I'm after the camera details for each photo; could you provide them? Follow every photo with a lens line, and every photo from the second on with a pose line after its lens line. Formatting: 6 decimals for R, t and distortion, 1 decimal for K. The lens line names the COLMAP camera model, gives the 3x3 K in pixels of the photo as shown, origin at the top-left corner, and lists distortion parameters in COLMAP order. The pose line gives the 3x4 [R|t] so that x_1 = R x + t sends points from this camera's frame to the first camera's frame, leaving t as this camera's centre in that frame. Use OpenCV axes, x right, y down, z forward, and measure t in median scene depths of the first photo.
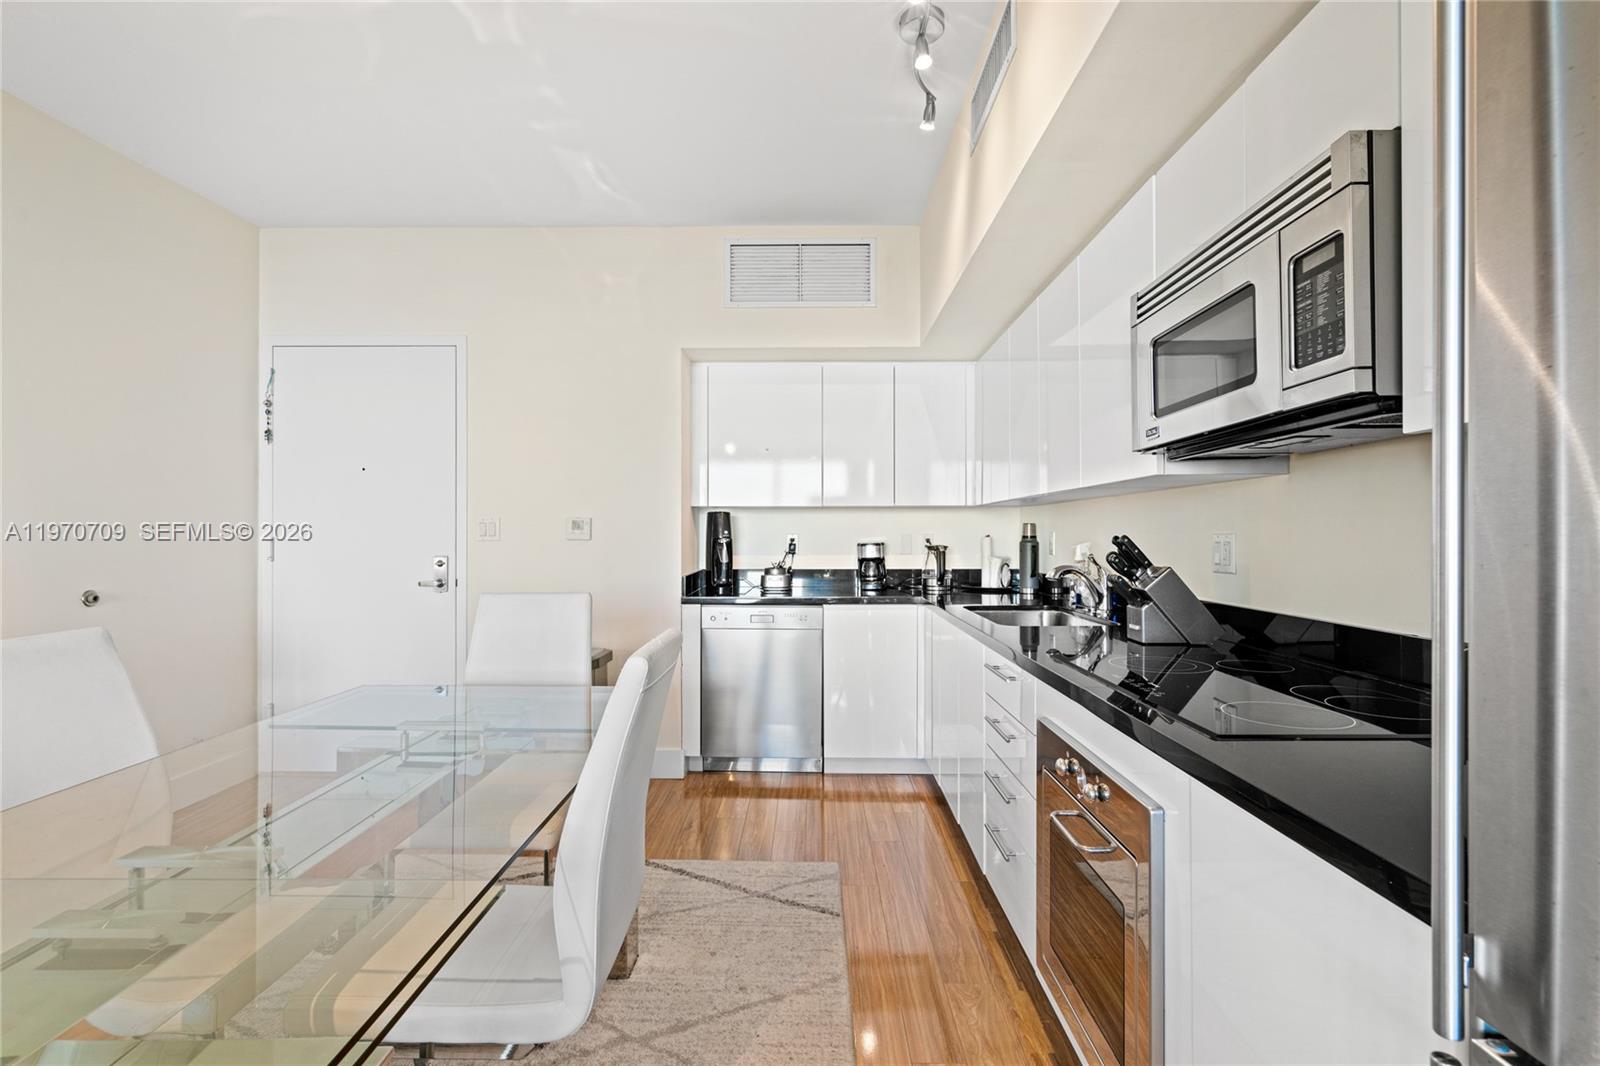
lens RADIAL K [[746.2, 0, 802.9], [0, 746.2, 533.9], [0, 0, 1]] dist [-0.003172, 0.001002]
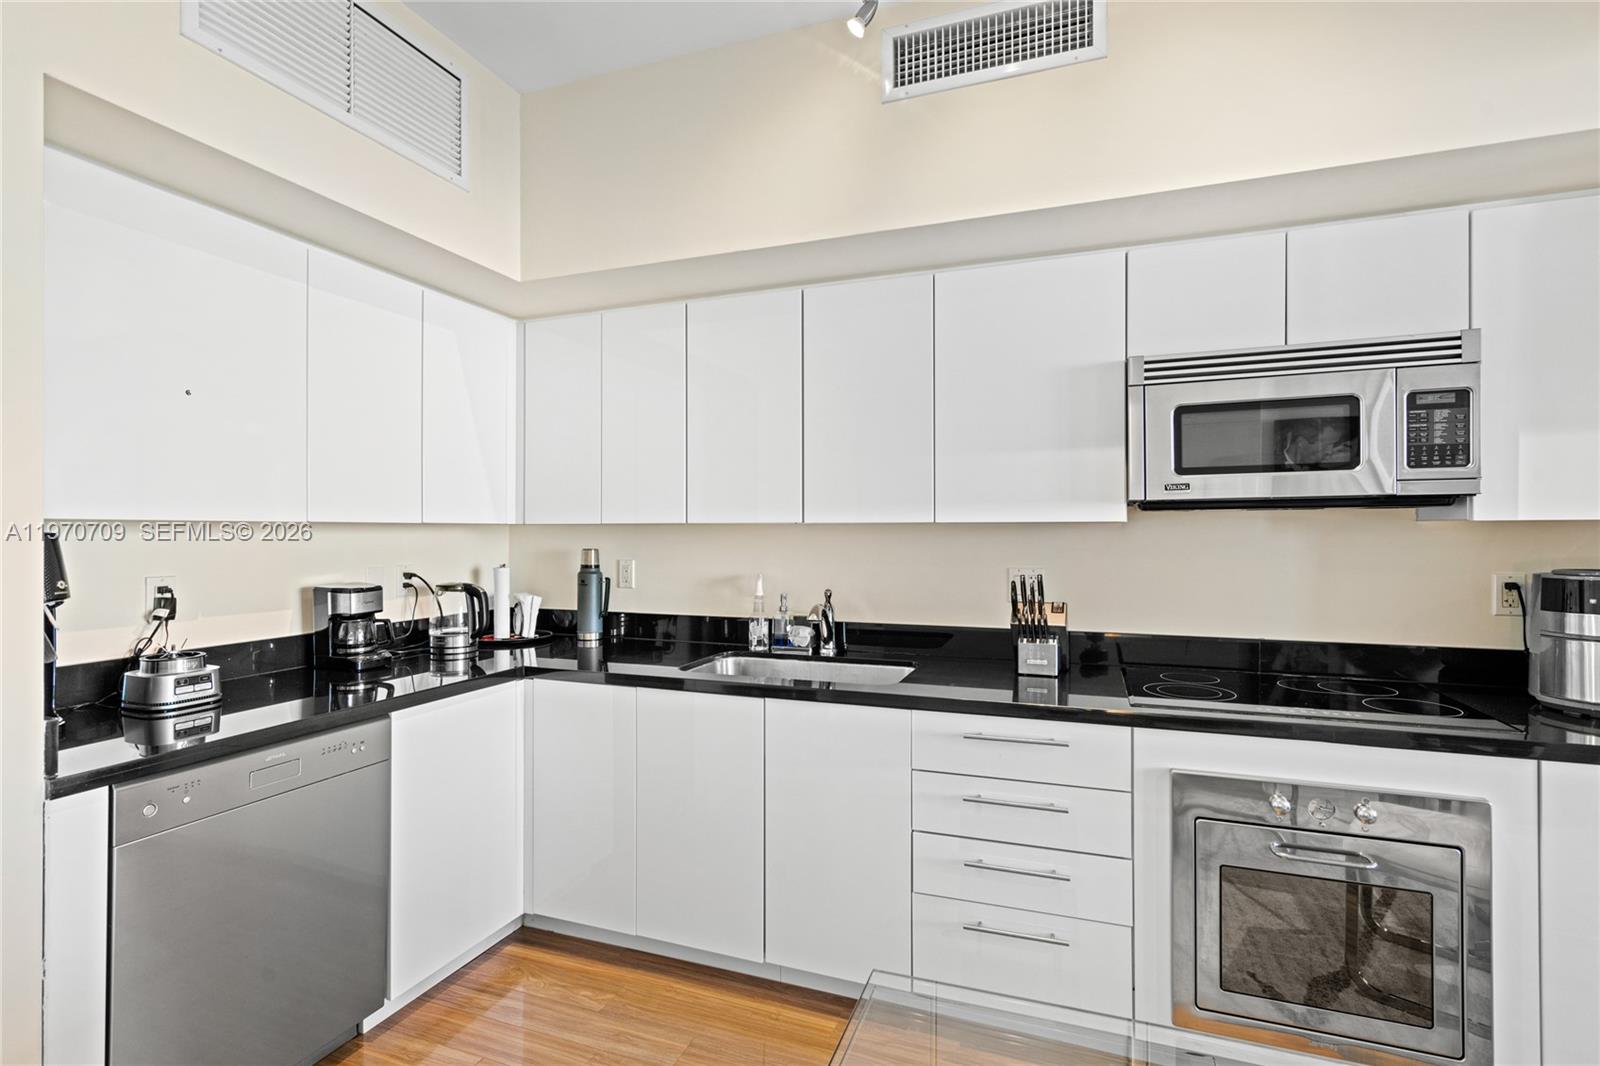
lens RADIAL K [[757.7, 0, 800.0], [0, 757.7, 533.0], [0, 0, 1]] dist [0.002387, 0.001087]
pose [[0.338605, -0.000615, 0.940928, -0.382237], [-0.000476, 1.000000, 0.000825, -0.032963], [-0.940928, -0.000727, 0.338605, 0.549560]]
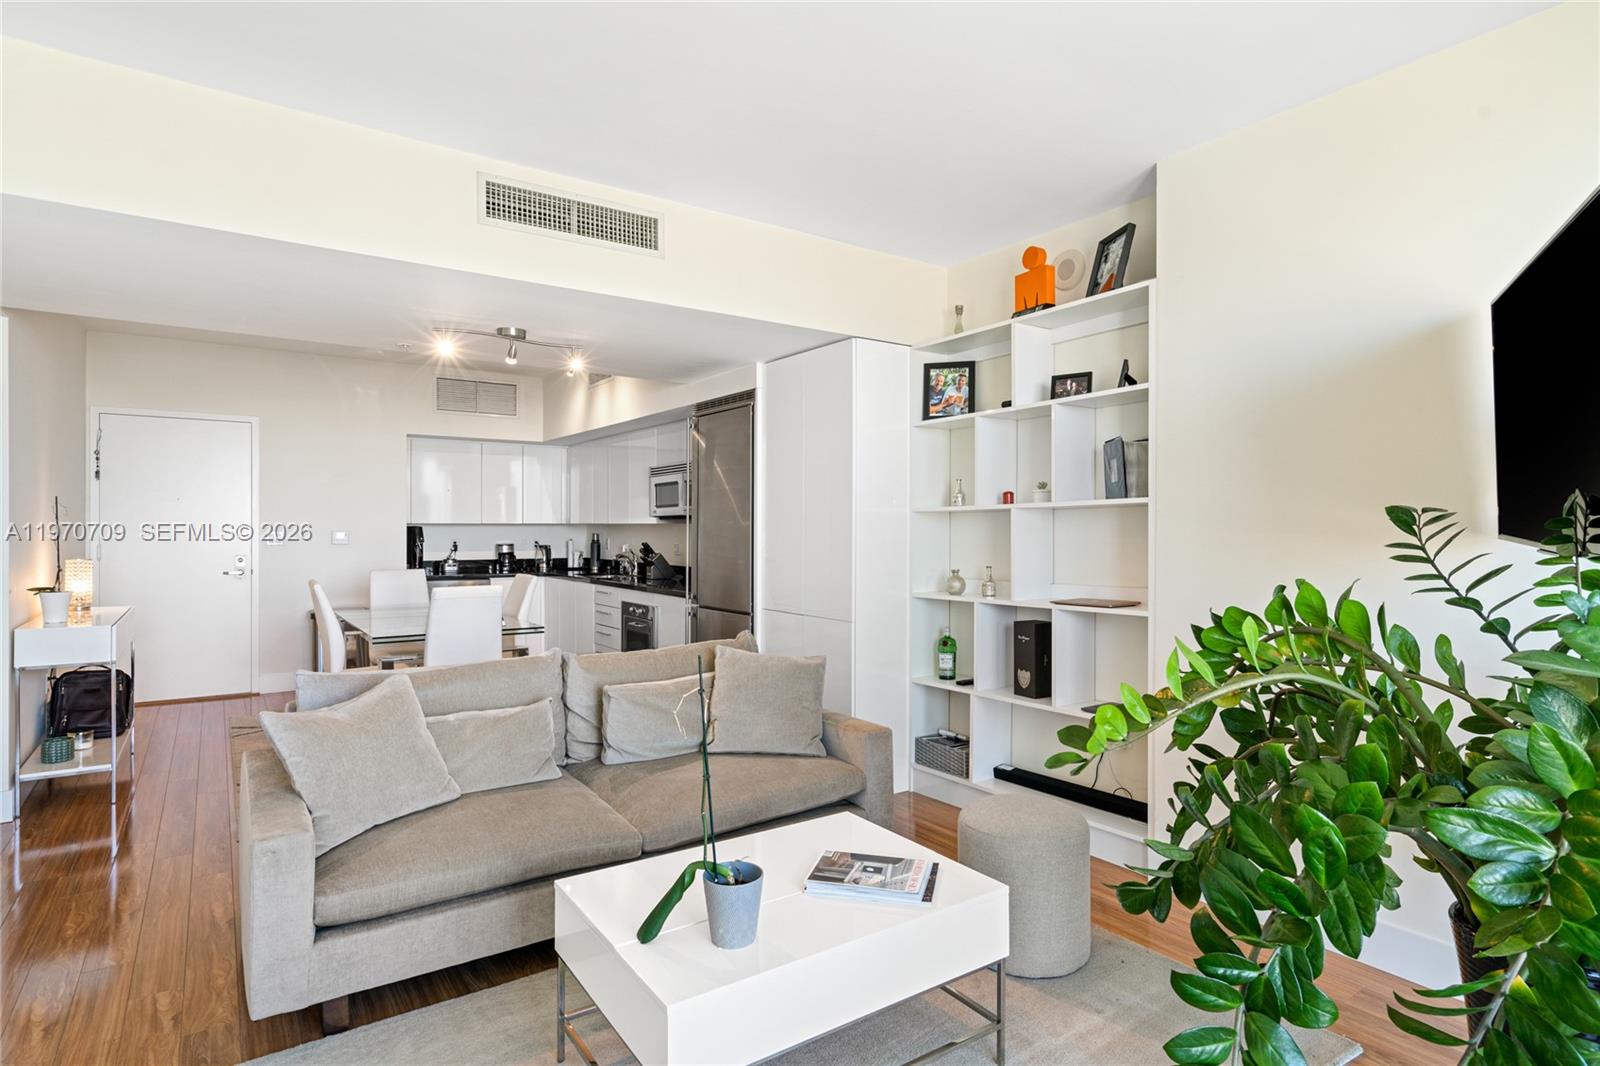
lens RADIAL K [[851.8, 0, 806.5], [0, 851.8, 523.6], [0, 0, 1]] dist [-0.000222, -0.000315]
pose [[0.814927, 0.004315, 0.579548, -0.558607], [-0.003573, 0.999991, -0.002422, -0.038040], [-0.579553, -0.000097, 0.814935, -1.177016]]
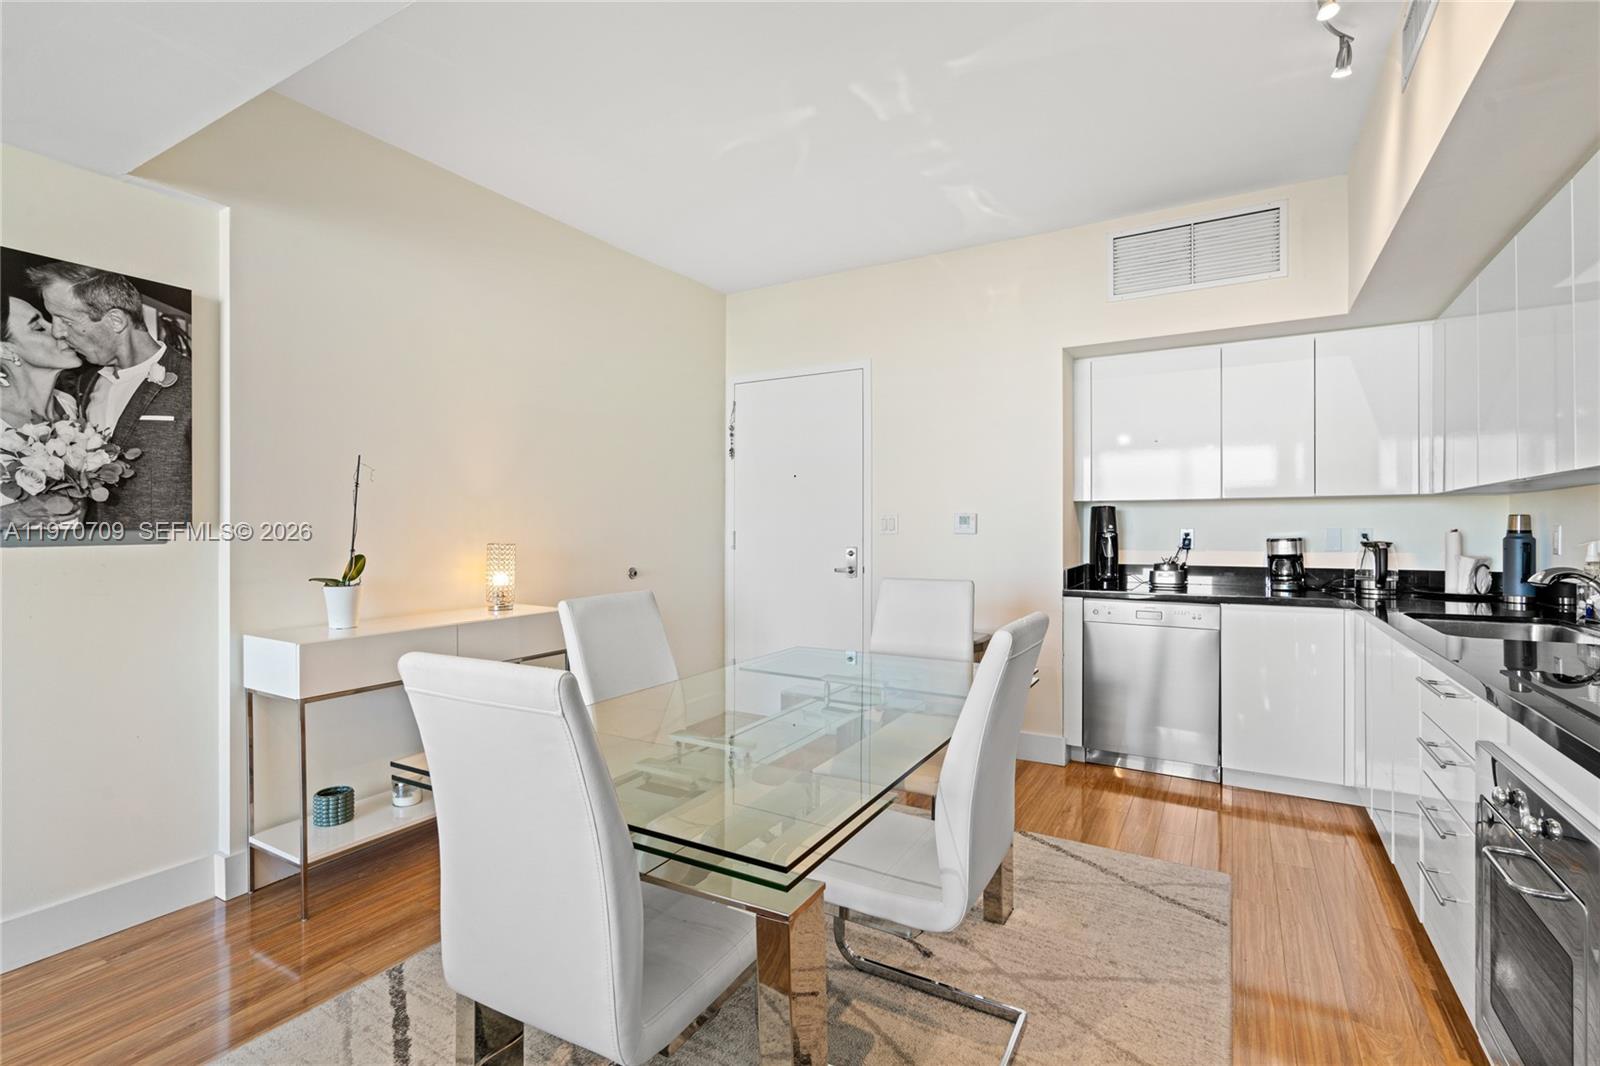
lens RADIAL K [[739.1, 0, 804.5], [0, 739.1, 526.4], [0, 0, 1]] dist [0.000292, 0.000646]
pose [[0.870877, -0.001915, -0.491496, 0.028754], [0.000534, 0.999996, -0.002949, 0.000277], [0.491500, 0.002306, 0.870875, -0.063794]]
